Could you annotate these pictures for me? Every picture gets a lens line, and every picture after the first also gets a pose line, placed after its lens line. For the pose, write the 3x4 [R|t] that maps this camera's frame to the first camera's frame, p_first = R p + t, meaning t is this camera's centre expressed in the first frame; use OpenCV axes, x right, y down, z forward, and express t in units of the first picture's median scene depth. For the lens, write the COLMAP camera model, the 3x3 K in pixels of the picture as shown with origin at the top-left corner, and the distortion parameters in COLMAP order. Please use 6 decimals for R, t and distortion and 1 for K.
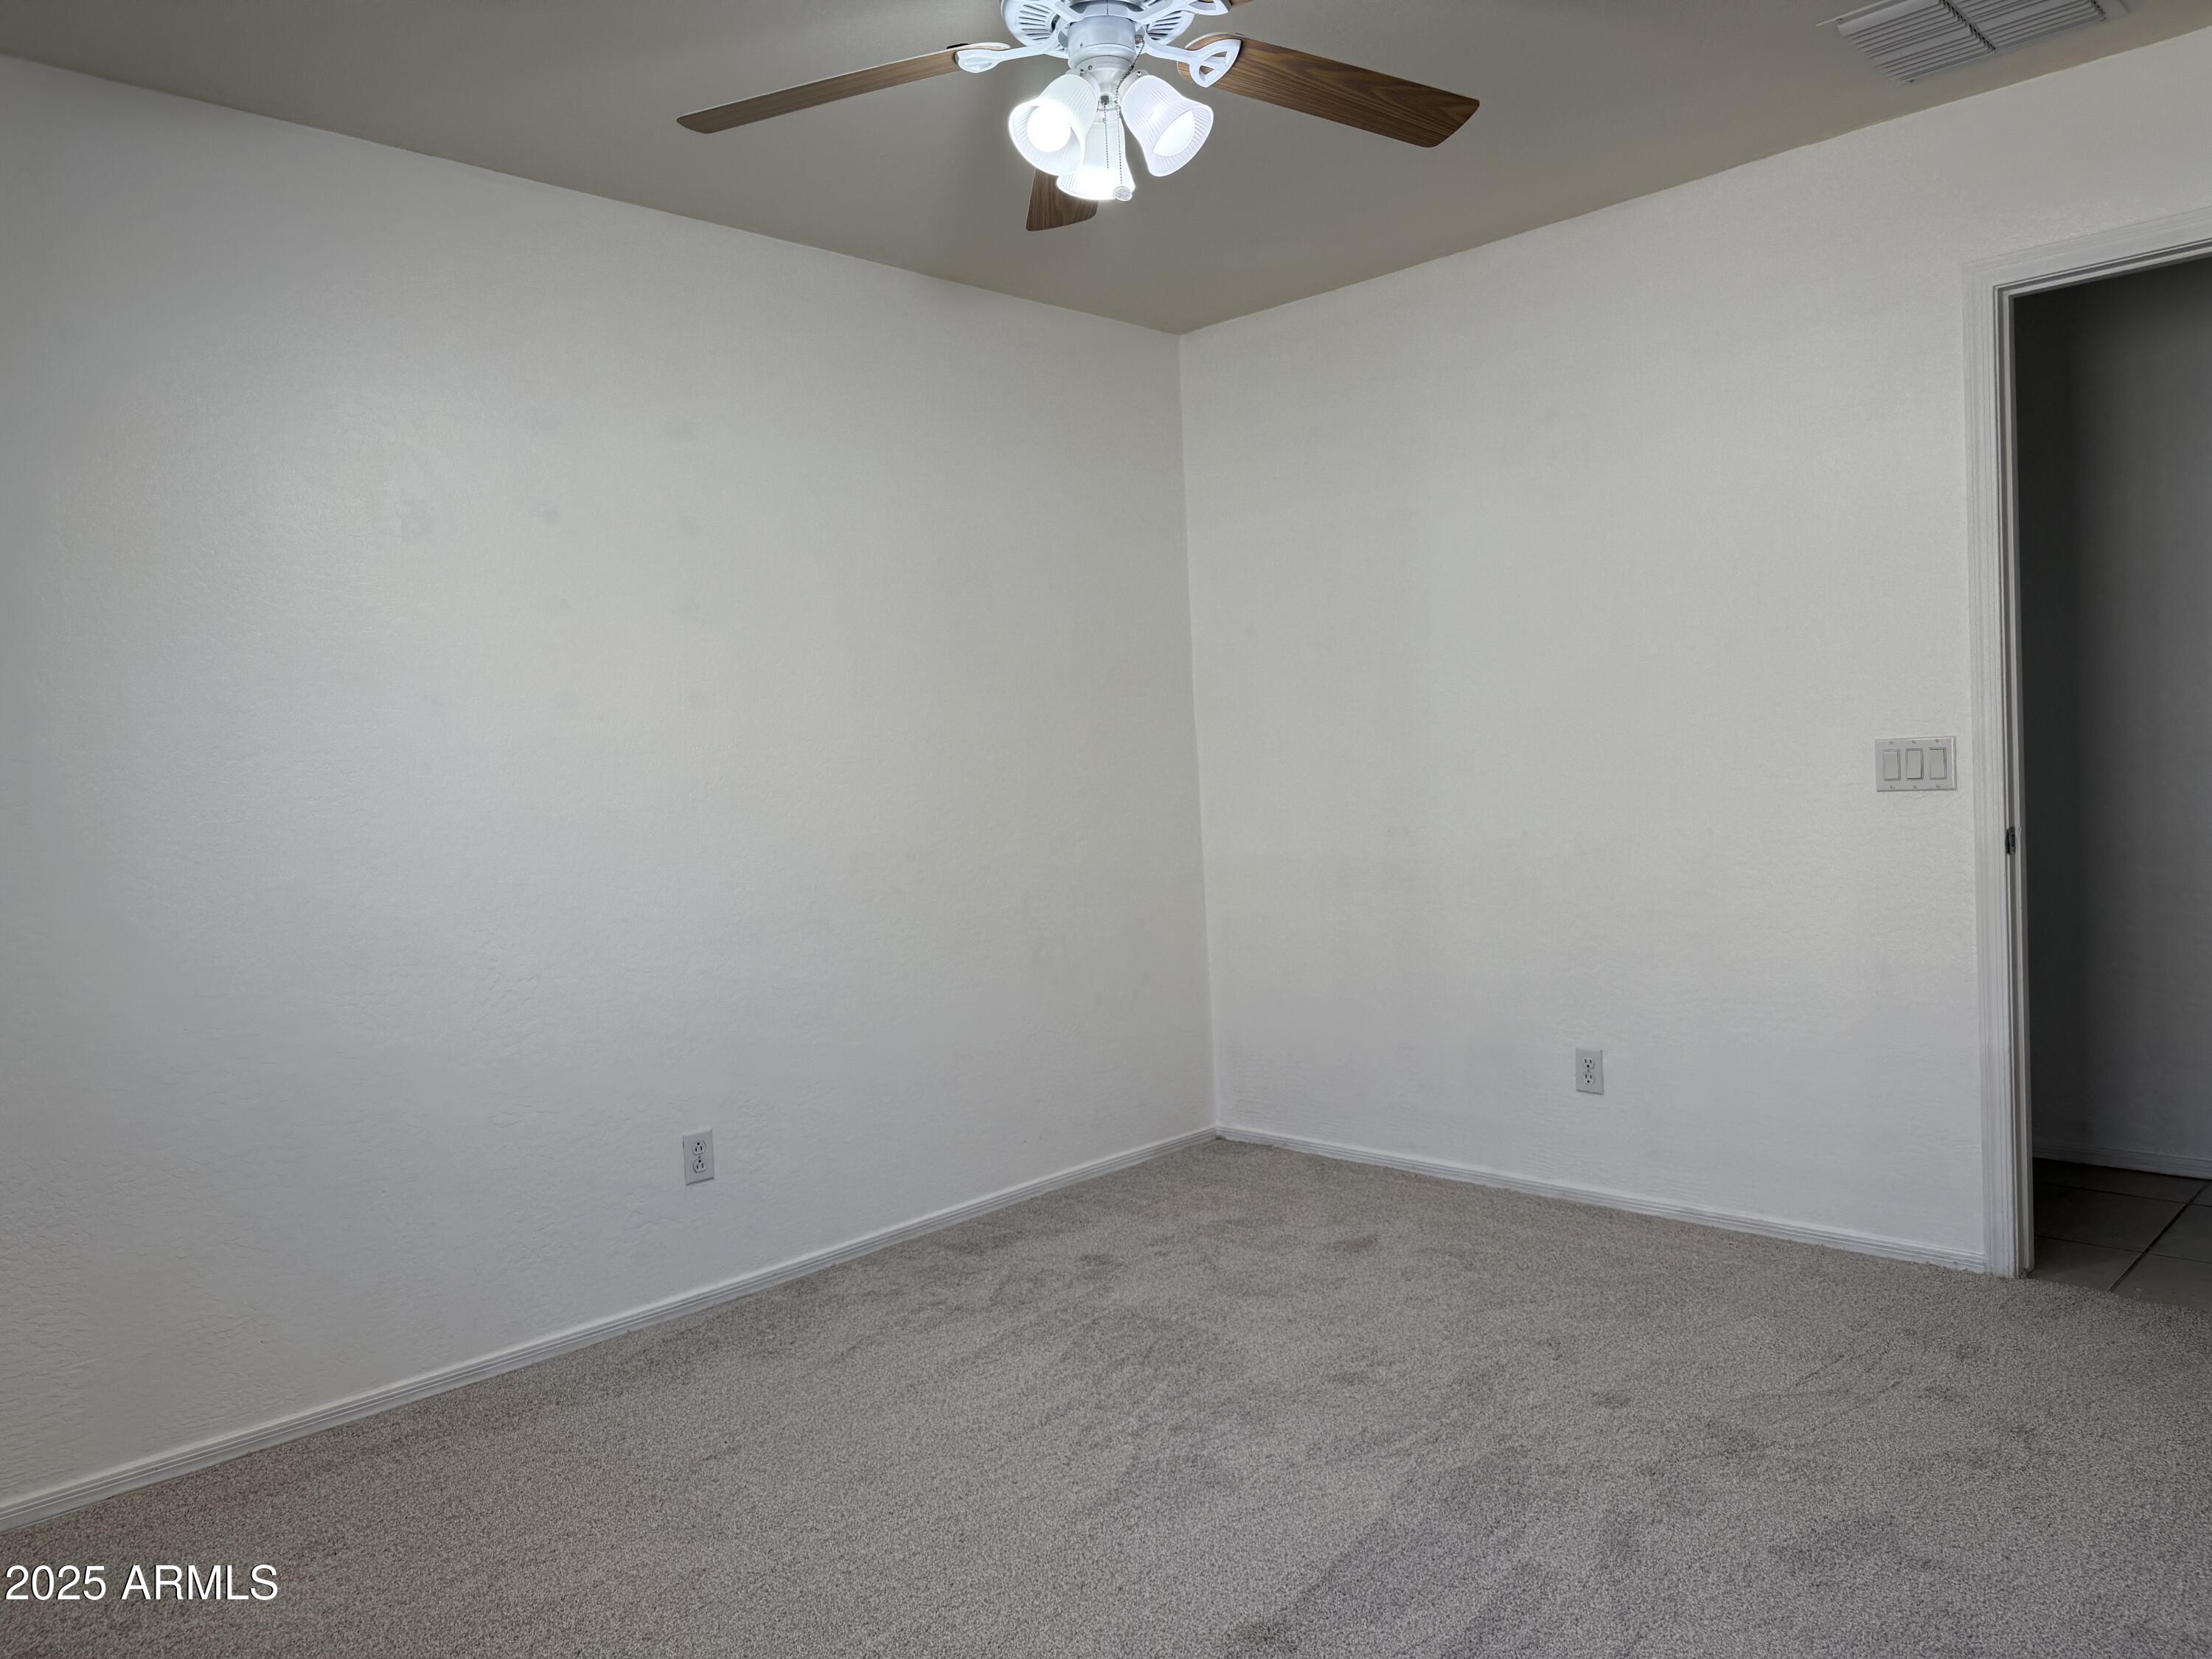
lens RADIAL K [[1537.0, 0, 1106.0], [0, 1537.0, 829.5], [0, 0, 1]] dist [0.153384, -0.285604]
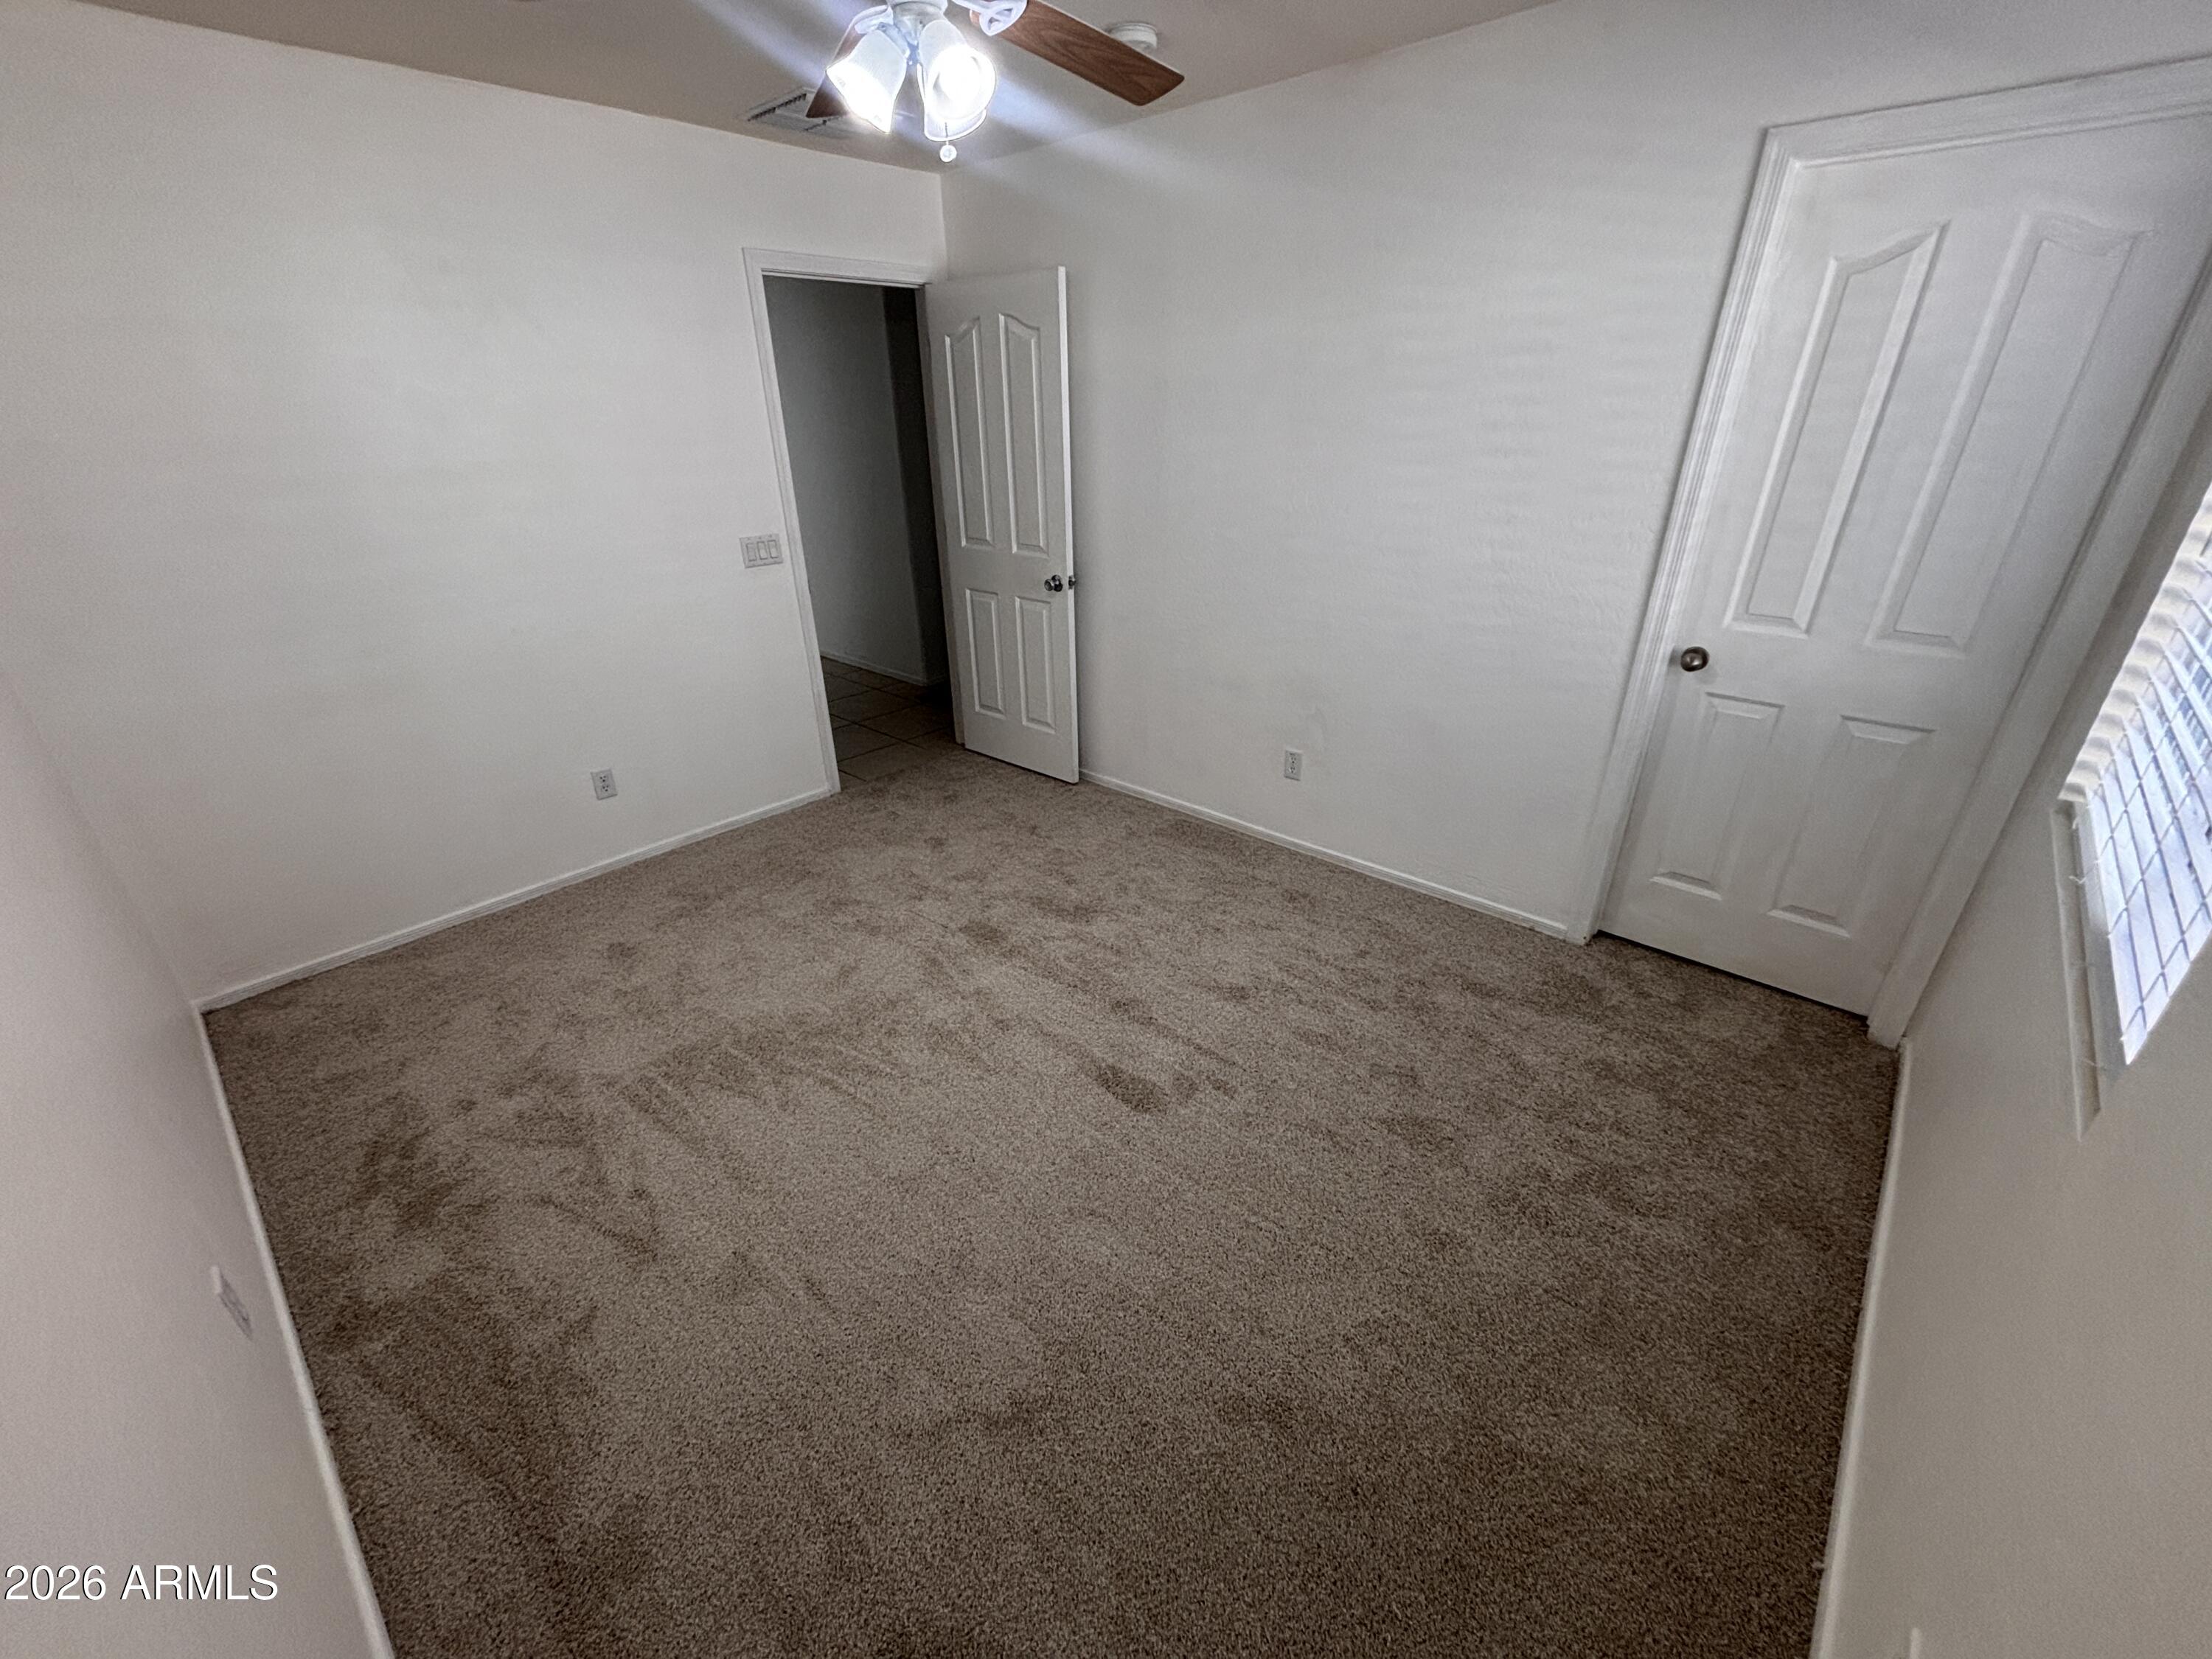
lens RADIAL K [[888.5, 0, 1103.3], [0, 888.5, 821.5], [0, 0, 1]] dist [0.040200, -0.016801]
pose [[-0.031468, -0.380103, 0.924409, -0.614748], [0.068978, 0.921836, 0.381393, -0.127047], [-0.997122, 0.075766, -0.002790, 0.648498]]
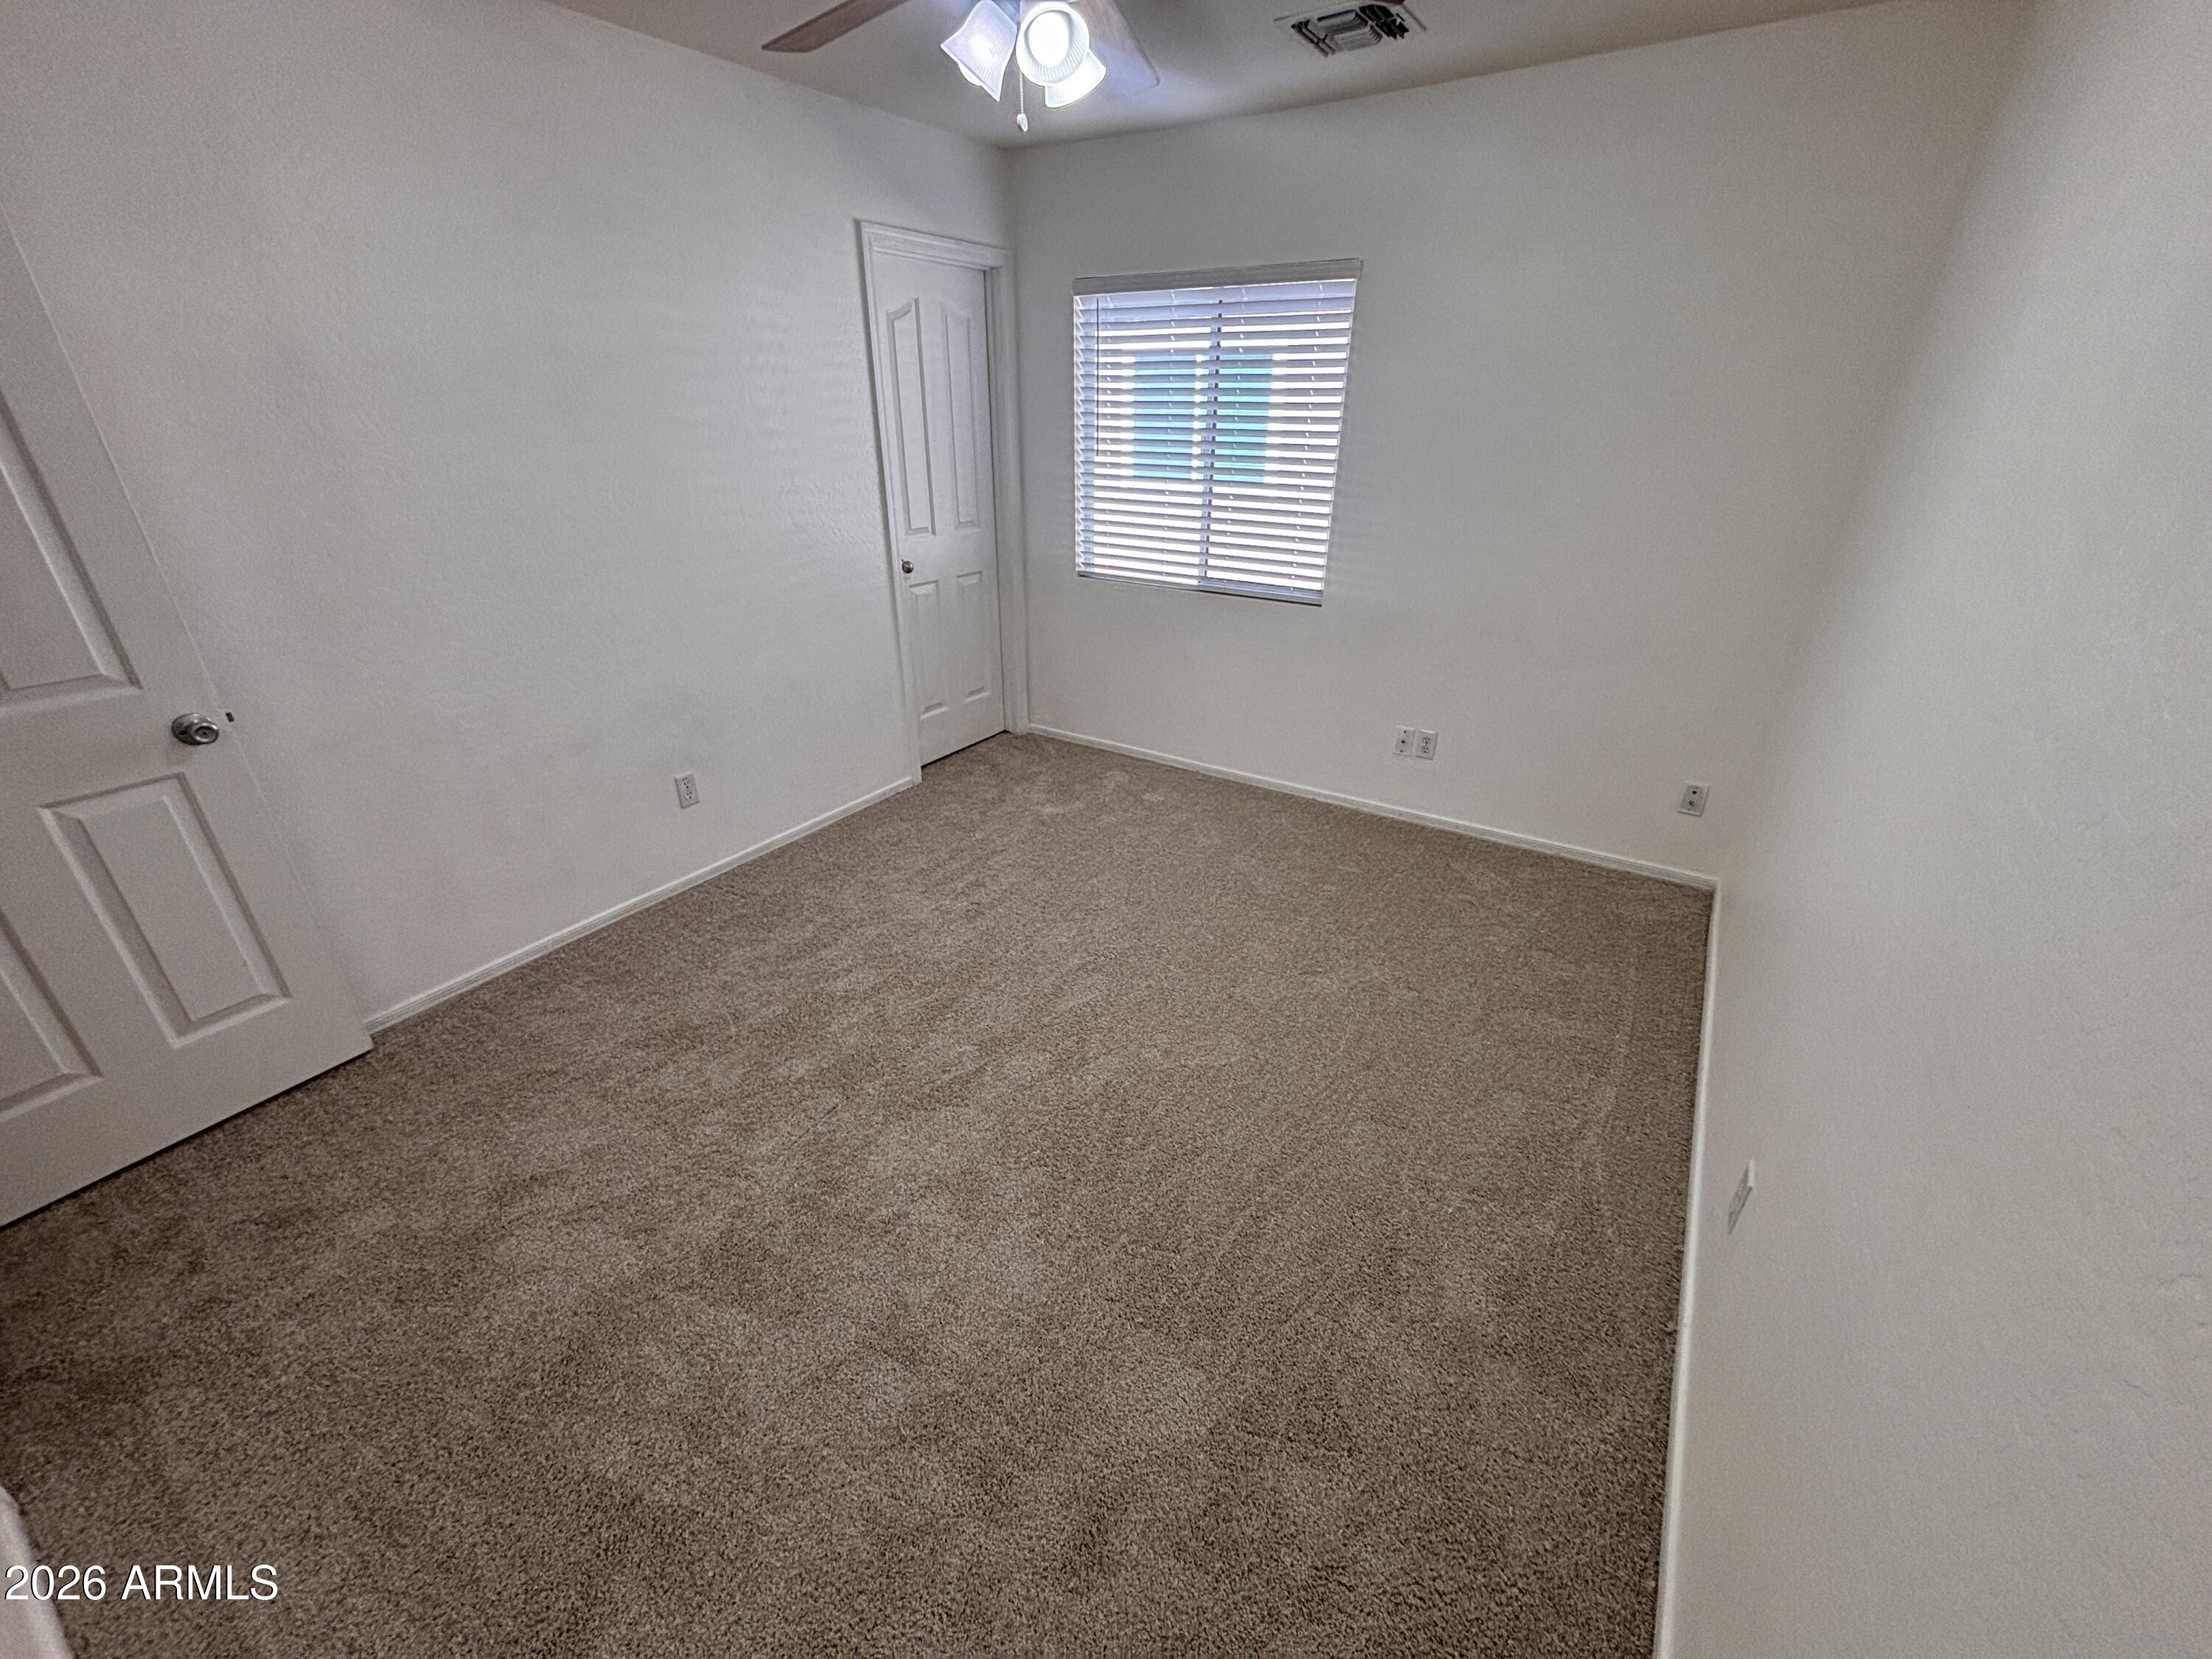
lens RADIAL K [[912.1, 0, 1106.0], [0, 912.1, 829.5], [0, 0, 1]] dist [0.000952, -0.000076]
pose [[-0.979031, 0.126216, -0.159902, 0.095813], [0.034922, 0.877301, 0.478668, -0.181600], [0.200698, 0.463046, -0.863313, 1.351707]]
